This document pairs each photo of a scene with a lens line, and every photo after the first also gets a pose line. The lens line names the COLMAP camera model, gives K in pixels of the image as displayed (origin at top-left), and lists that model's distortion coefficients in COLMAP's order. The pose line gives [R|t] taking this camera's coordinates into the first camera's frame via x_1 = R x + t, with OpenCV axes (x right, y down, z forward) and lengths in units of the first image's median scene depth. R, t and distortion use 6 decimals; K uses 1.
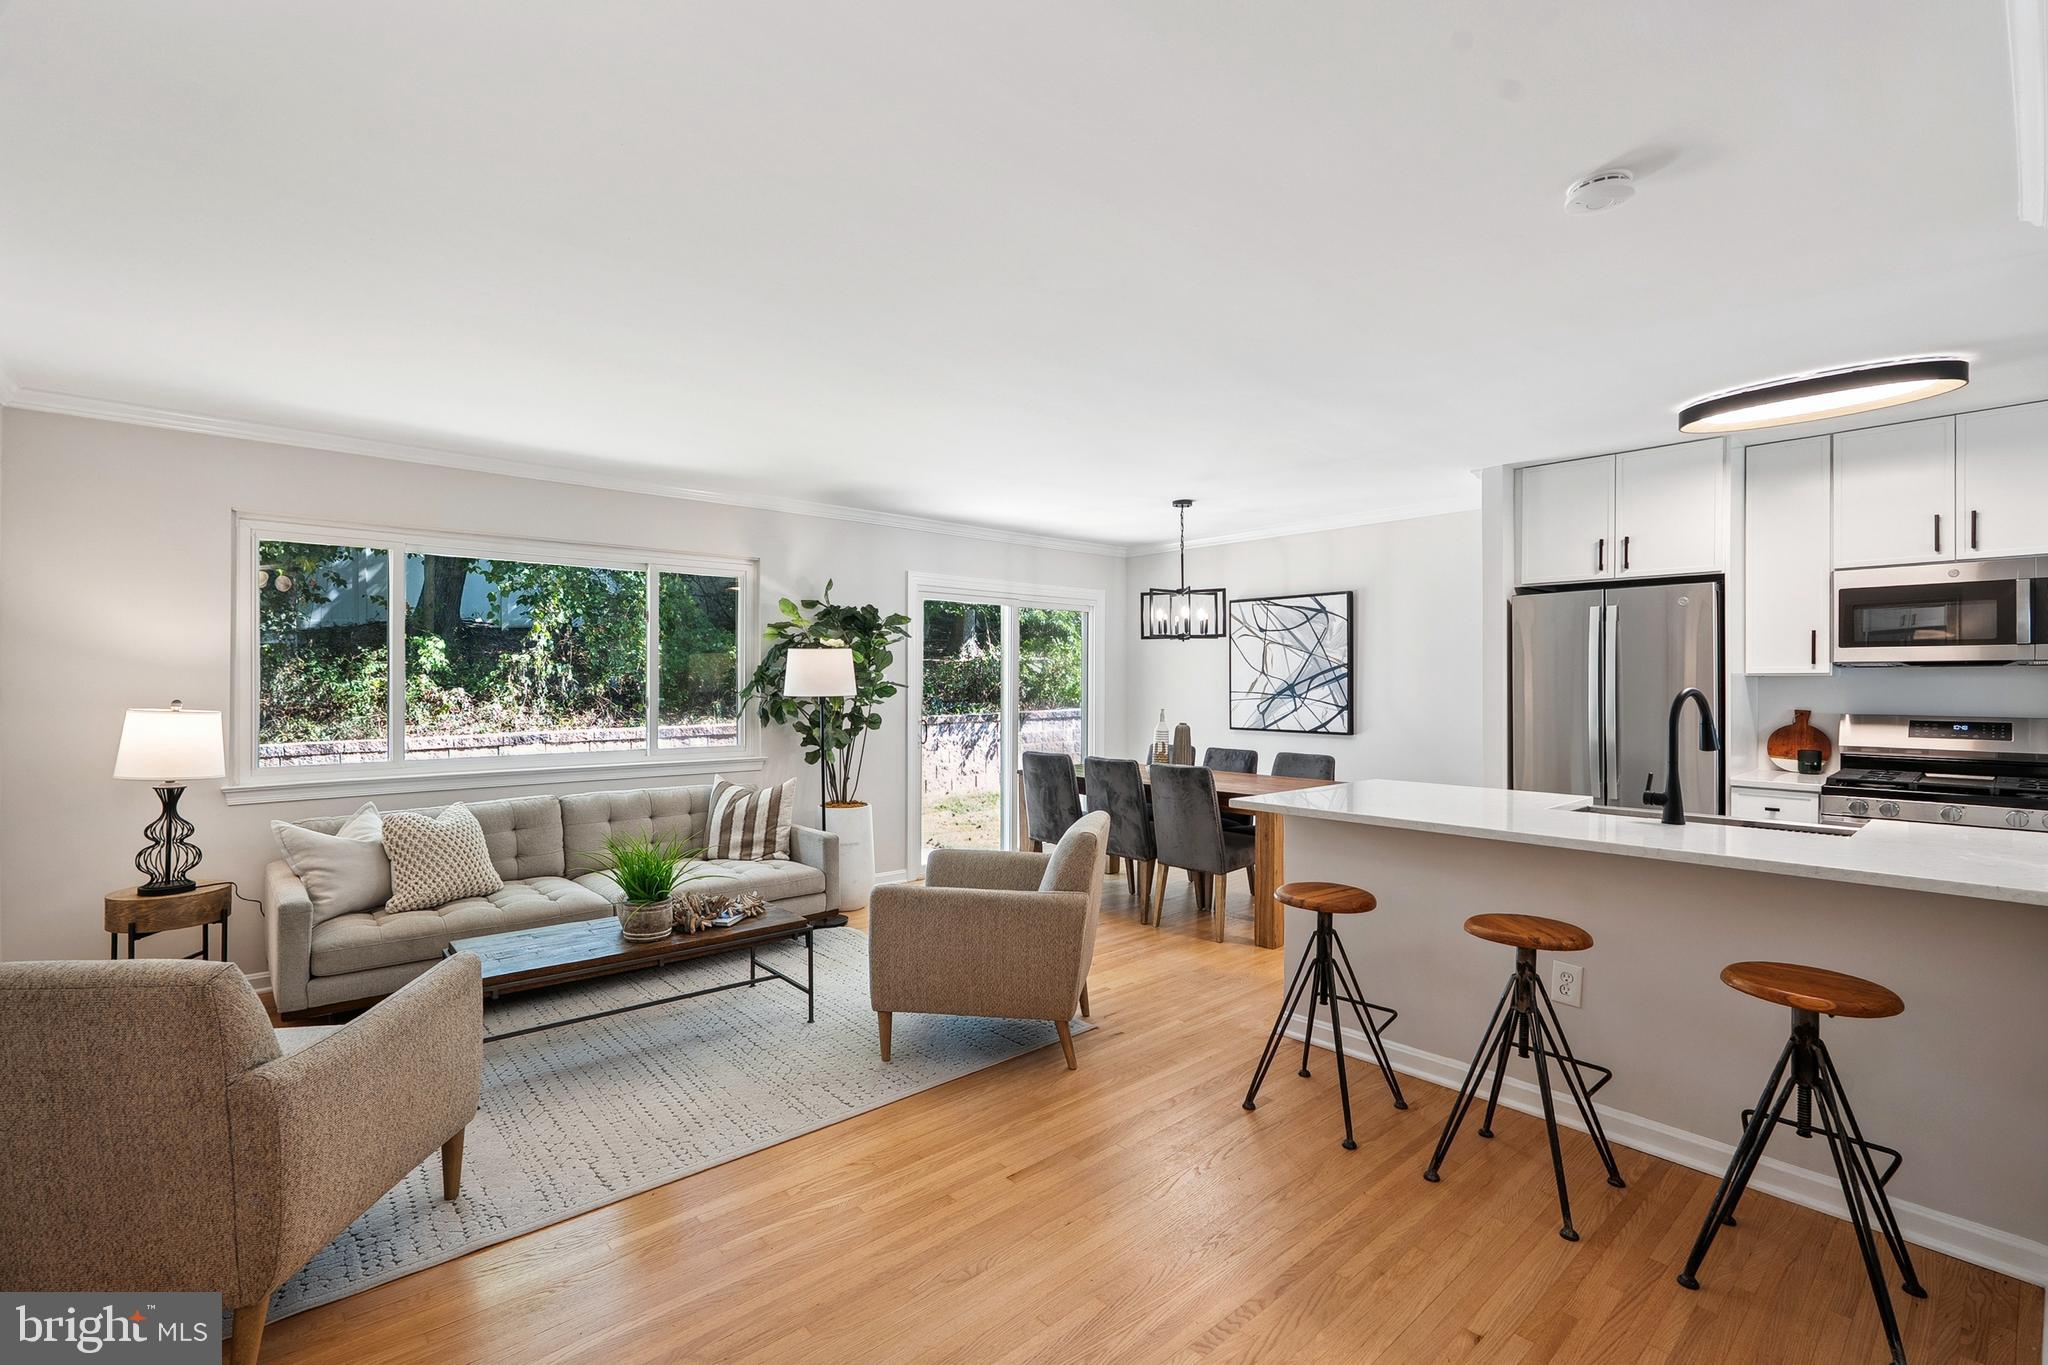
lens RADIAL K [[907.2, 0, 1024.8], [0, 907.2, 685.2], [0, 0, 1]] dist [-0.003121, 0.000069]
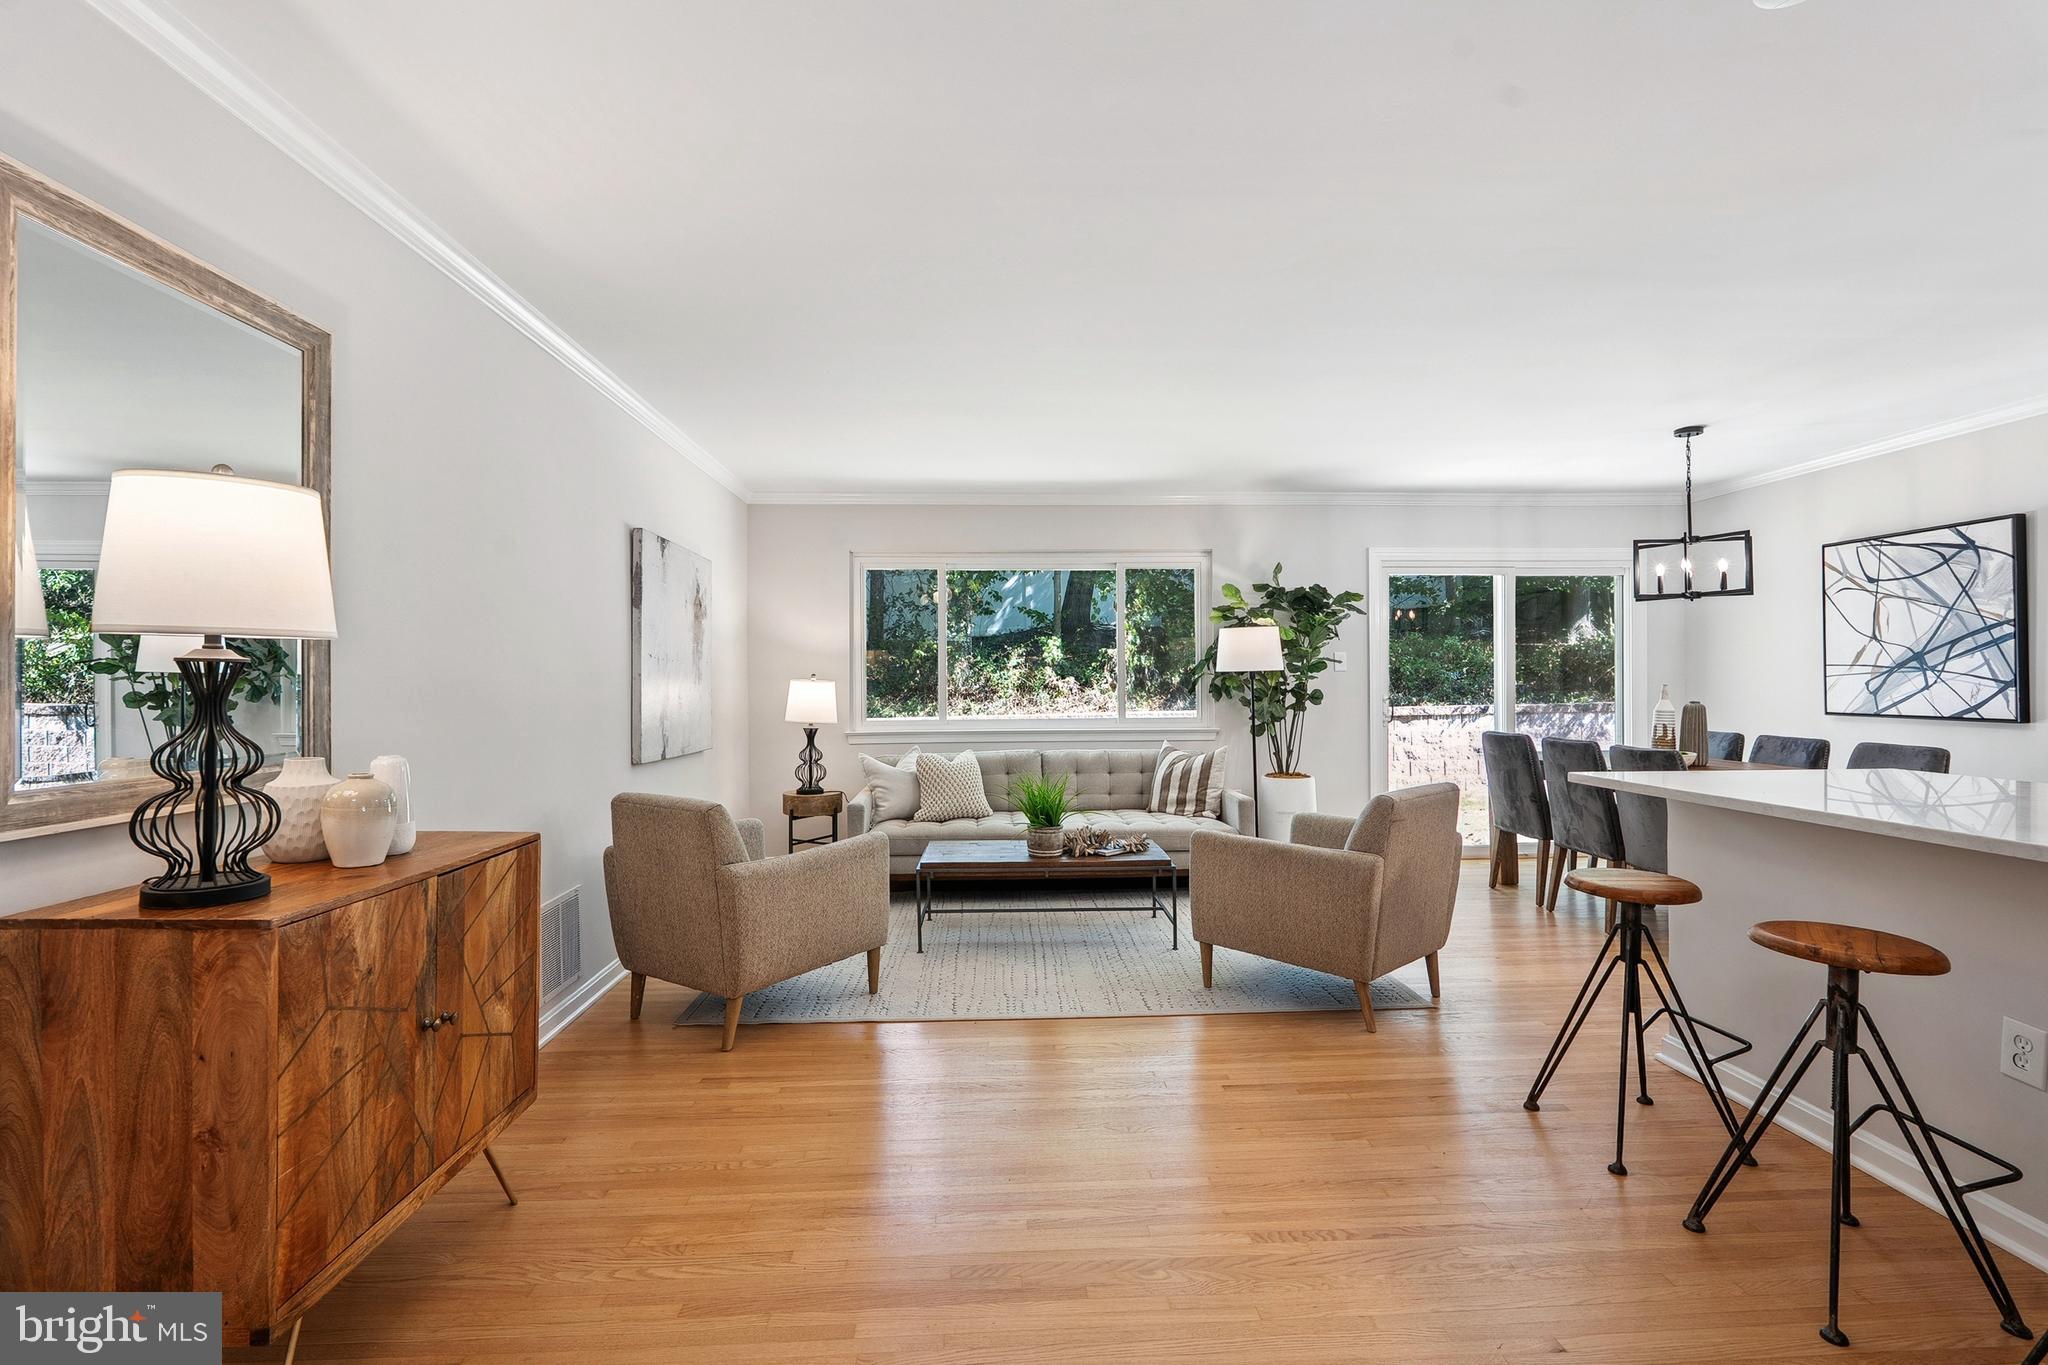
lens RADIAL K [[907.2, 0, 1021.7], [0, 907.2, 681.0], [0, 0, 1]] dist [-0.003121, 0.000069]
pose [[0.776486, -0.006077, -0.630105, 0.215072], [0.006729, 0.999976, -0.001351, 0.020055], [0.630098, -0.003191, 0.776509, -0.008236]]
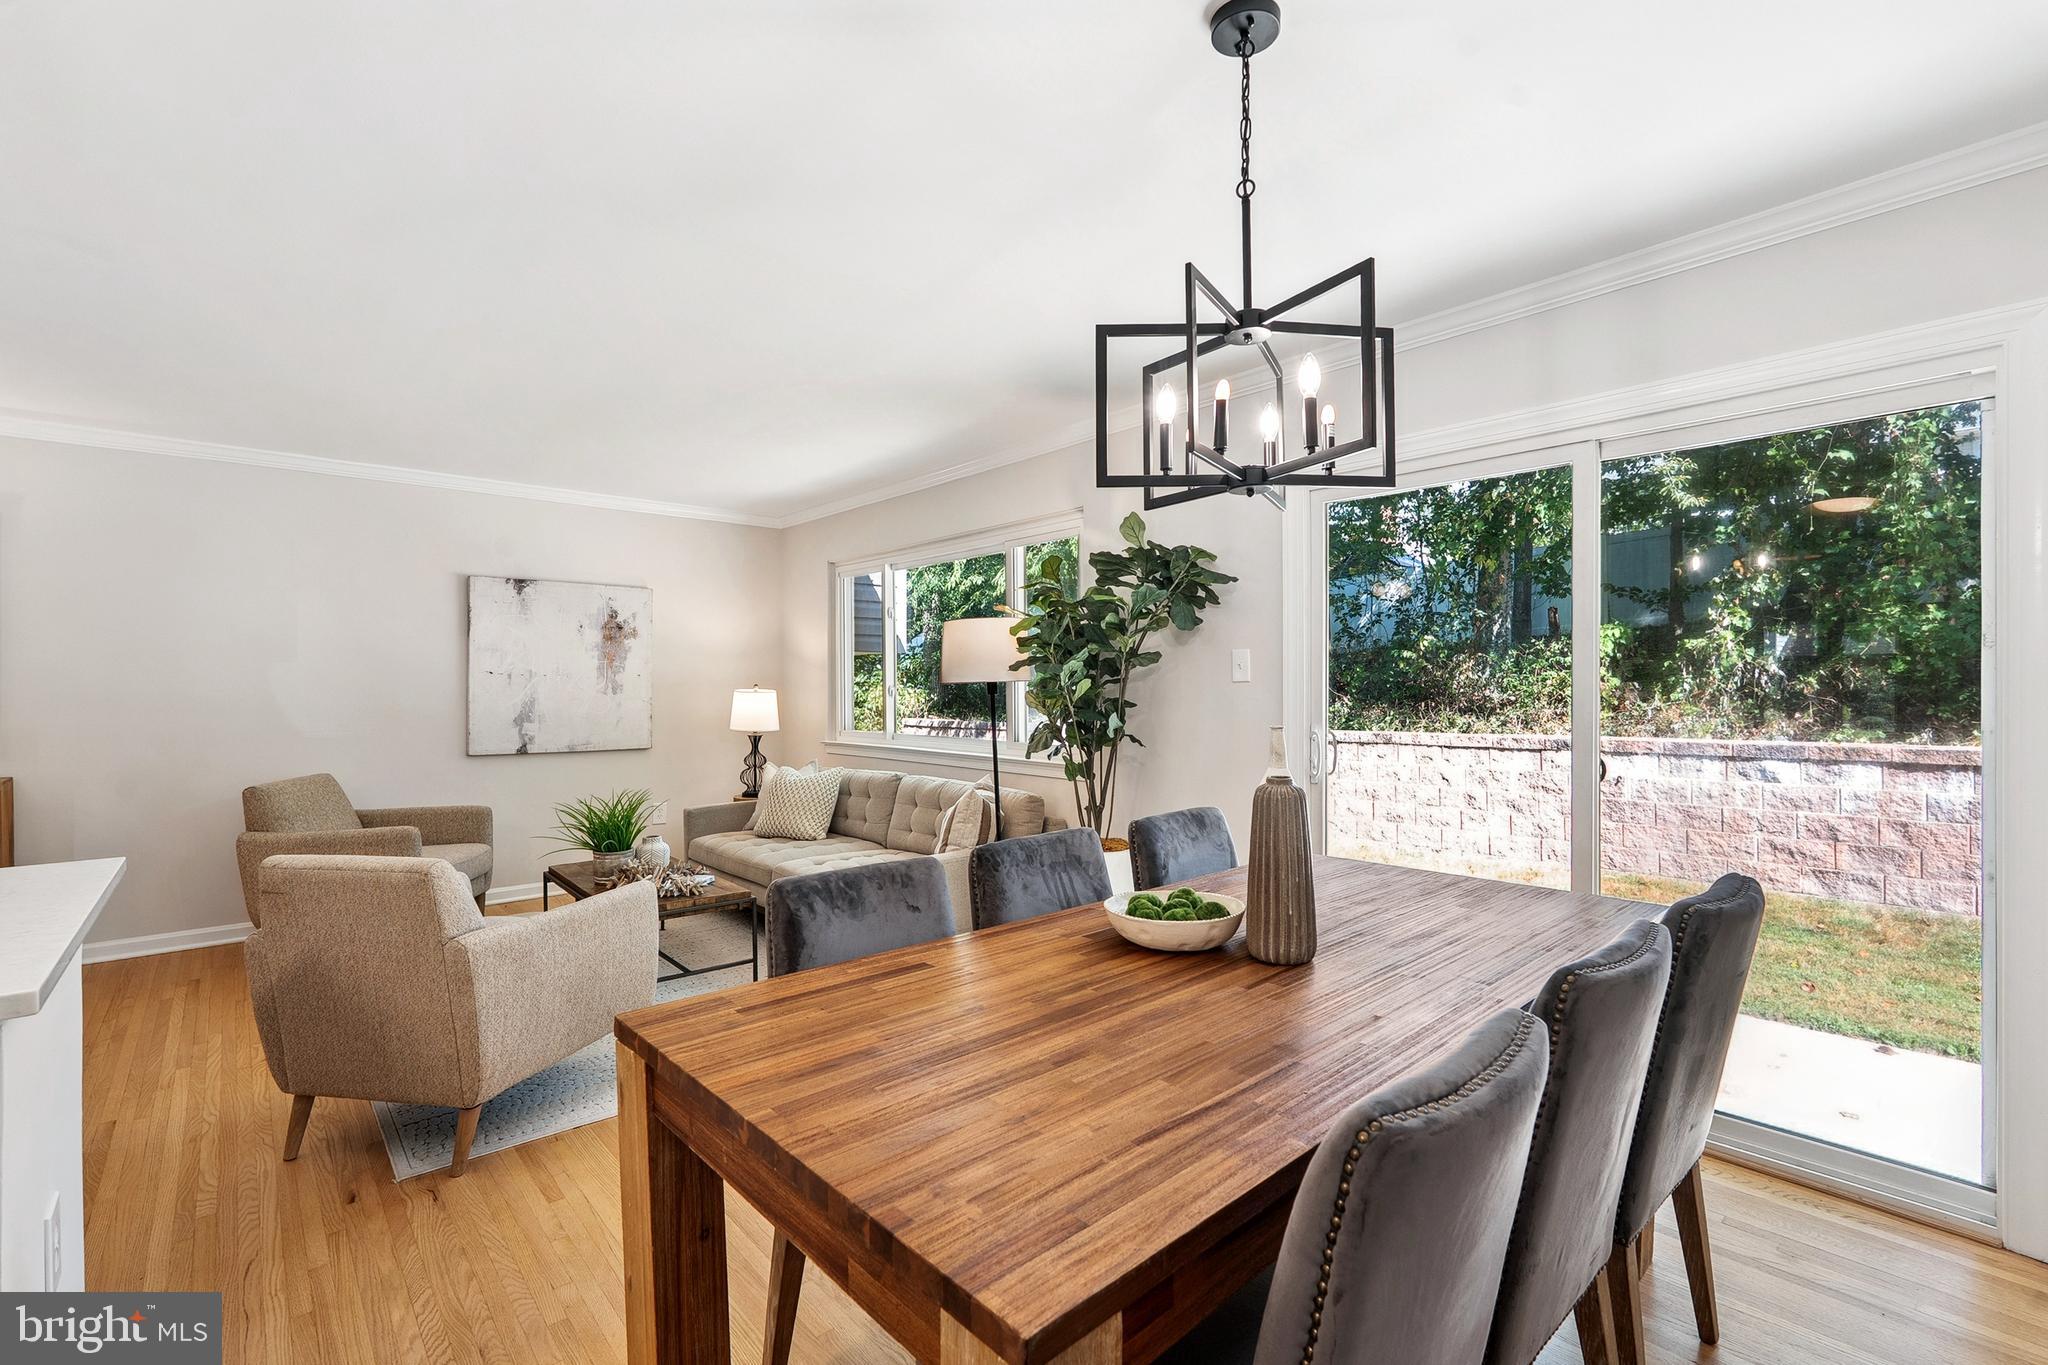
lens RADIAL K [[907.2, 0, 1025.4], [0, 907.2, 688.4], [0, 0, 1]] dist [-0.003121, 0.000069]
pose [[-0.005548, 0.000569, -0.999984, 0.456619], [0.002158, 0.999998, 0.000557, 0.013962], [0.999982, -0.002155, -0.005549, 0.909688]]
